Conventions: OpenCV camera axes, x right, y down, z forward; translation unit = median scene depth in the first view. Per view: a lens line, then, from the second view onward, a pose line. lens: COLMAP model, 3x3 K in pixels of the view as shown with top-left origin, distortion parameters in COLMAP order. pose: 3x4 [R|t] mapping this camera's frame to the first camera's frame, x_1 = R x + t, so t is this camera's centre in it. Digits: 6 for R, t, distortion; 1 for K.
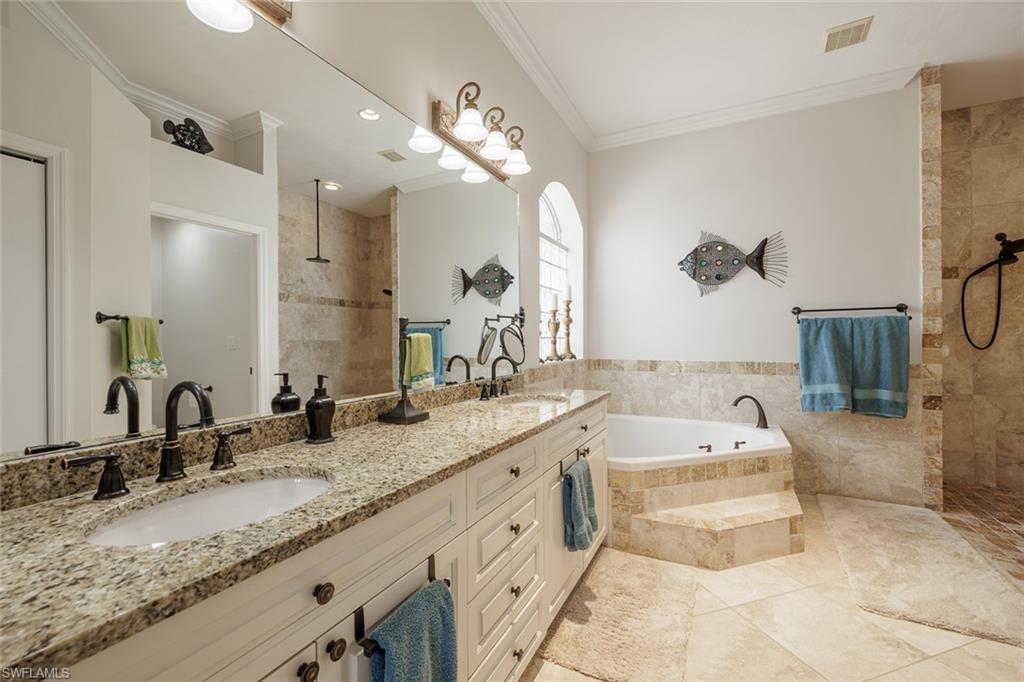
lens RADIAL K [[429.1, 0, 506.1], [0, 429.1, 338.3], [0, 0, 1]] dist [0.000415, 0.000256]
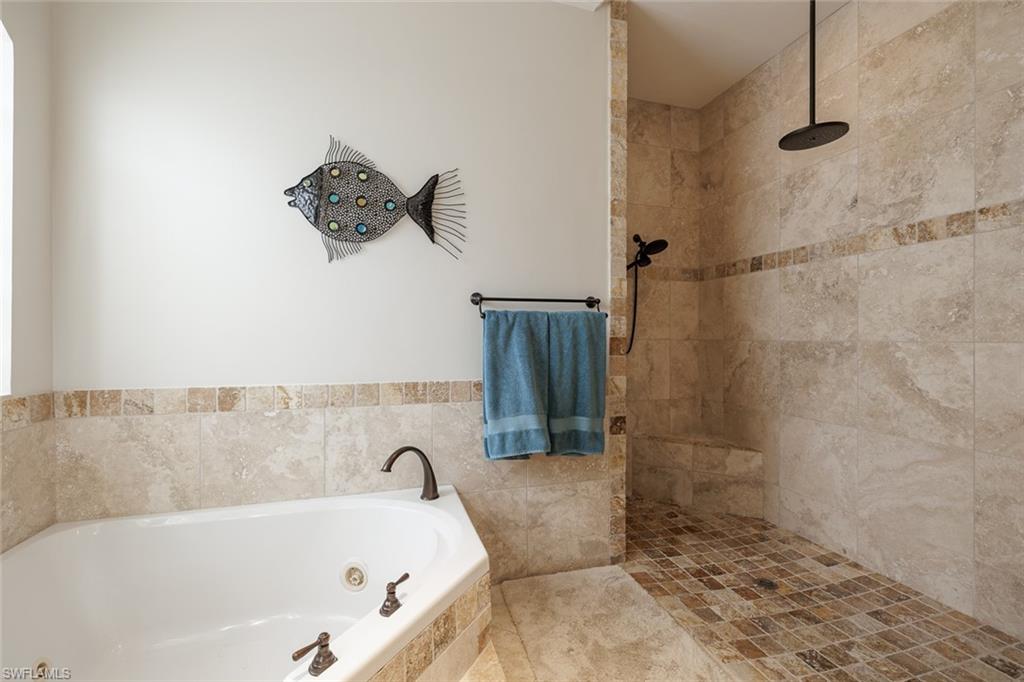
lens RADIAL K [[429.1, 0, 506.1], [0, 429.1, 338.3], [0, 0, 1]] dist [0.000415, 0.000256]
pose [[0.720302, 0.007262, 0.693623, 0.292163], [-0.008719, 0.999961, -0.001415, -0.005389], [-0.693606, -0.005028, 0.720337, 0.557582]]
